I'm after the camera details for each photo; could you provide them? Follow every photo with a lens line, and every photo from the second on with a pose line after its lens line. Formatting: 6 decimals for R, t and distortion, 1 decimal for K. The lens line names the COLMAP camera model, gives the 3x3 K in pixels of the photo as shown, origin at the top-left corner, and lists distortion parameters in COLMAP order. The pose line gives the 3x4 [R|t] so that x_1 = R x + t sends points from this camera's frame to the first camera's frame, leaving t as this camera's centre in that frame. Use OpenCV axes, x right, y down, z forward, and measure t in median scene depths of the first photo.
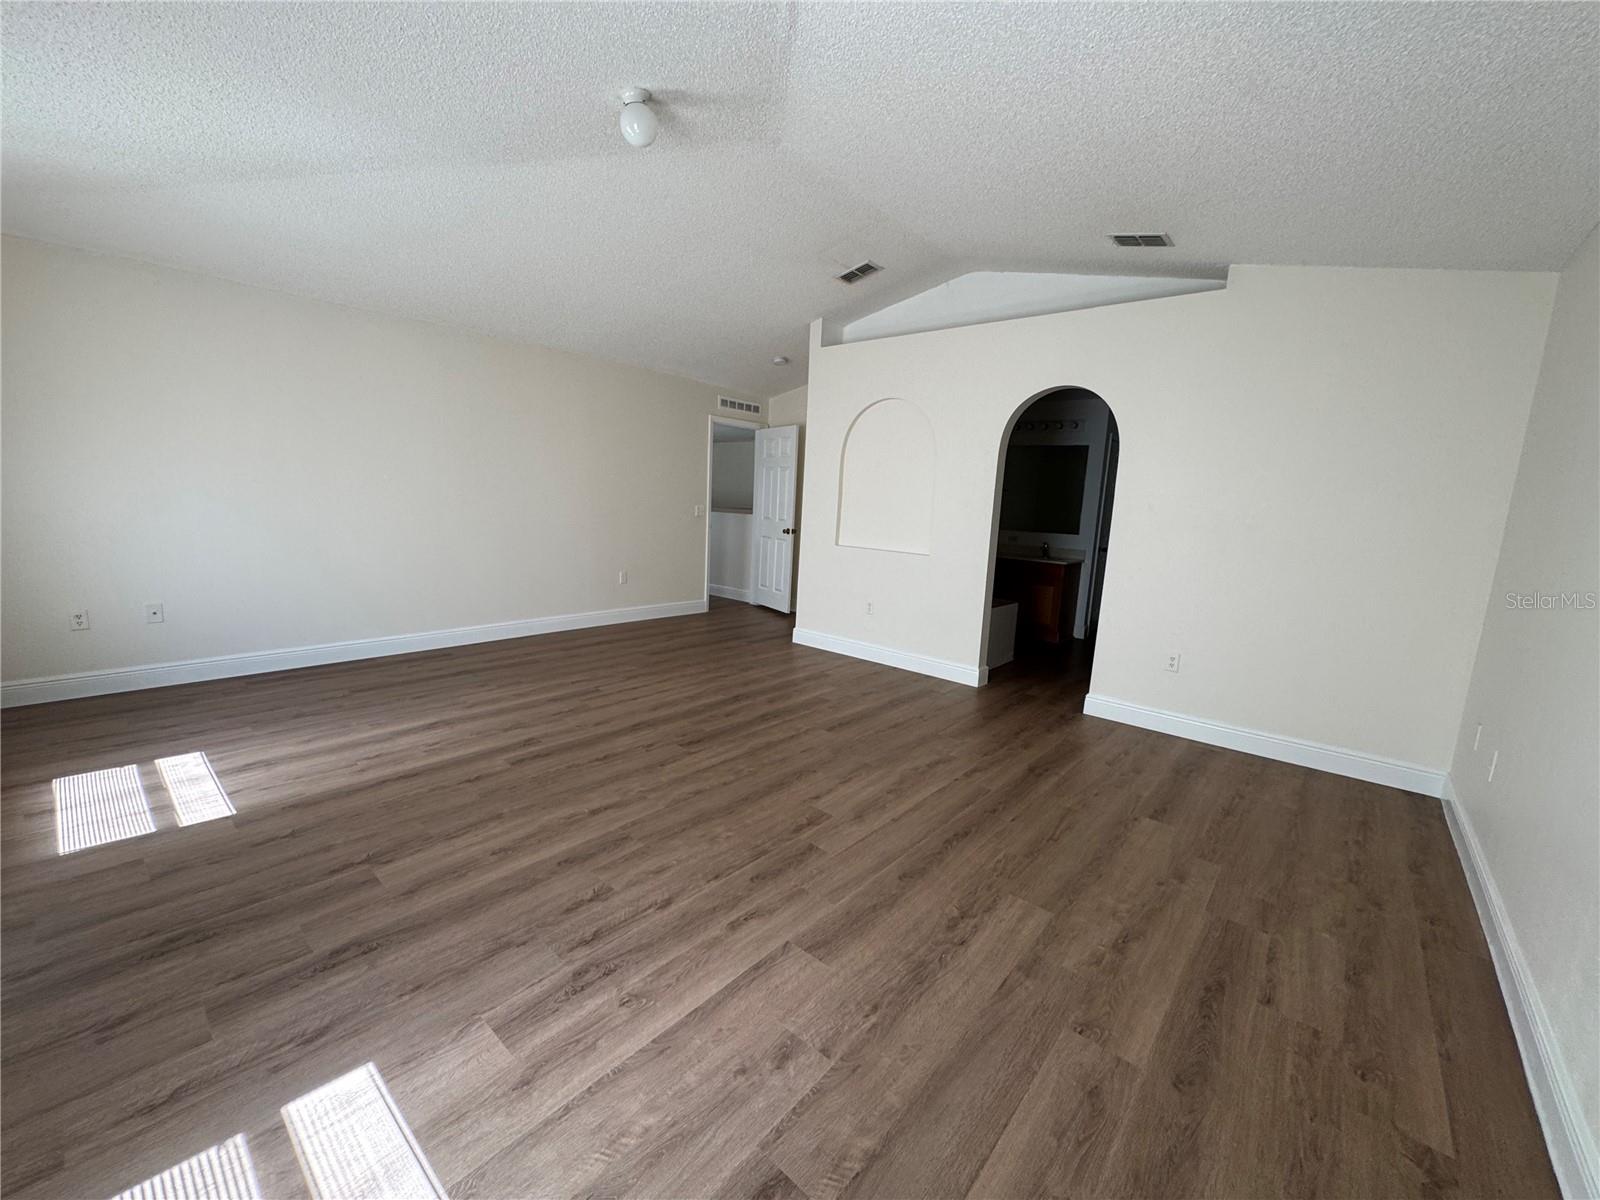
lens RADIAL K [[640.7, 0, 808.0], [0, 640.7, 607.8], [0, 0, 1]] dist [-0.004858, 0.000652]
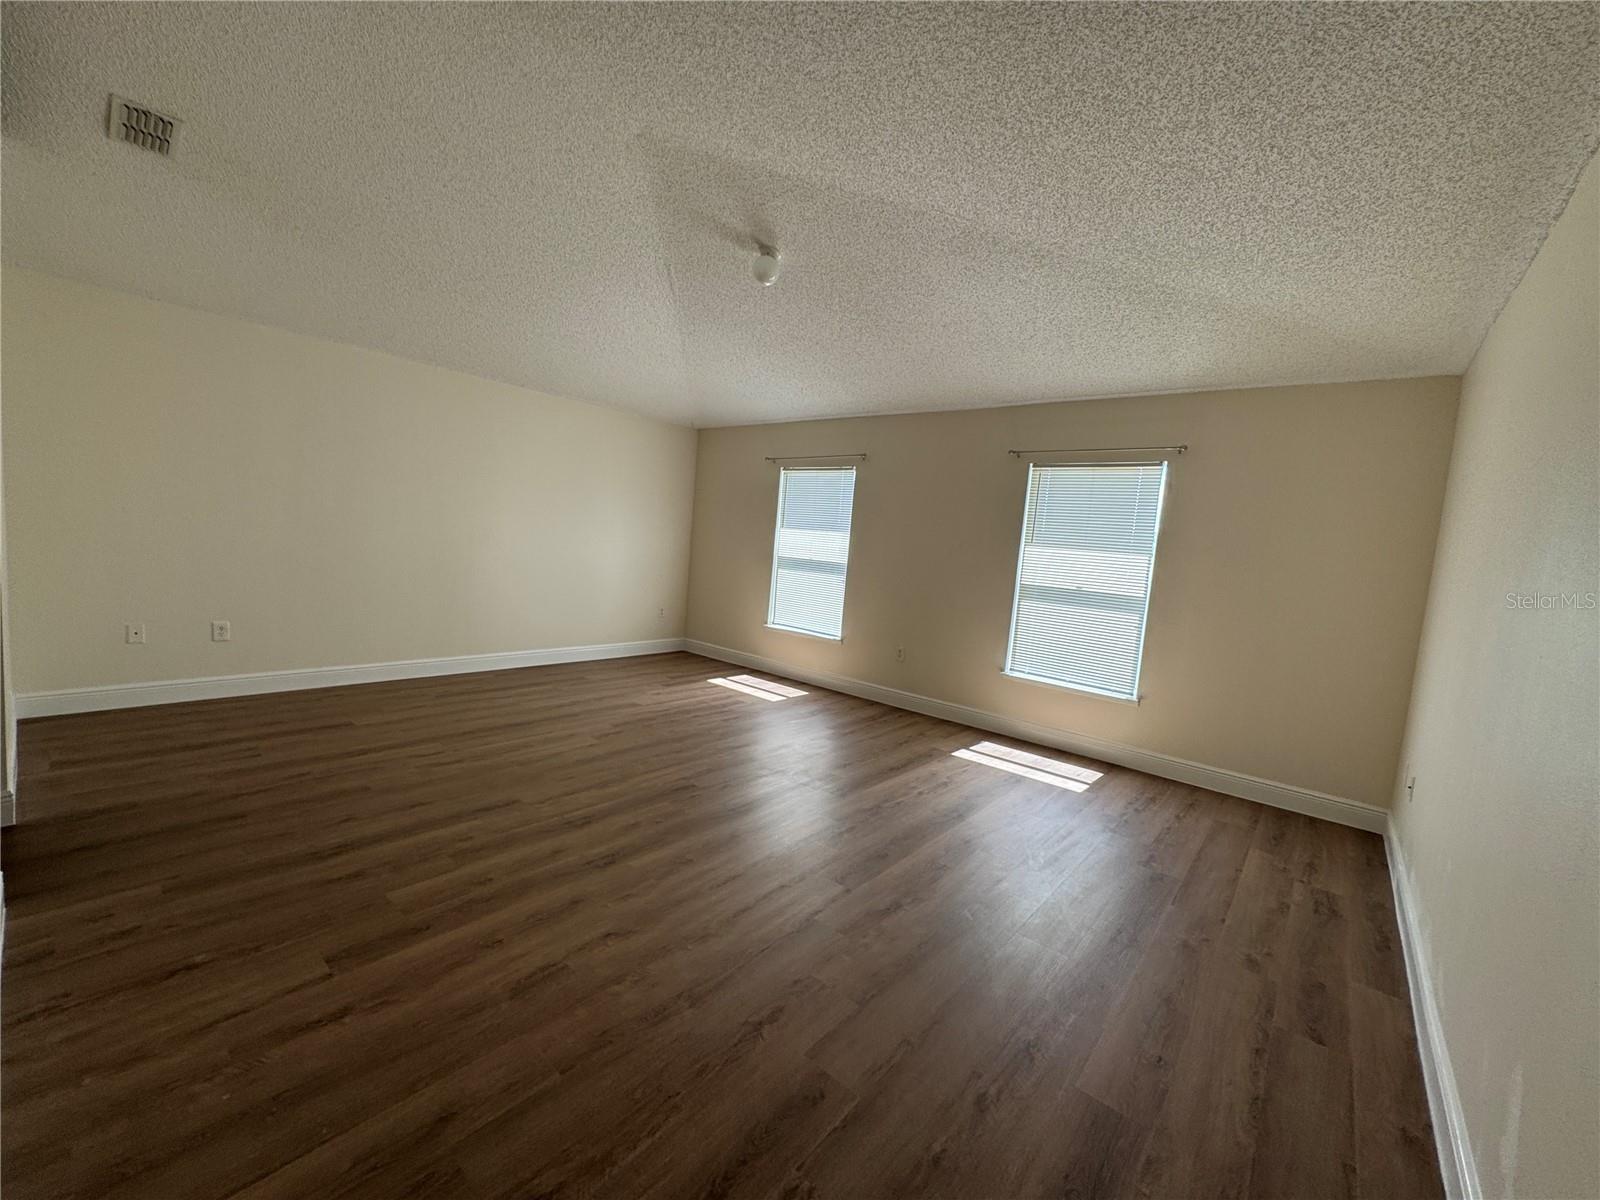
lens RADIAL K [[640.7, 0, 805.0], [0, 640.7, 607.2], [0, 0, 1]] dist [-0.004858, 0.000652]
pose [[-0.991922, -0.125478, -0.018624, -0.373581], [-0.125831, 0.954674, 0.269749, -0.407070], [-0.016068, 0.269913, -0.962751, 2.229126]]
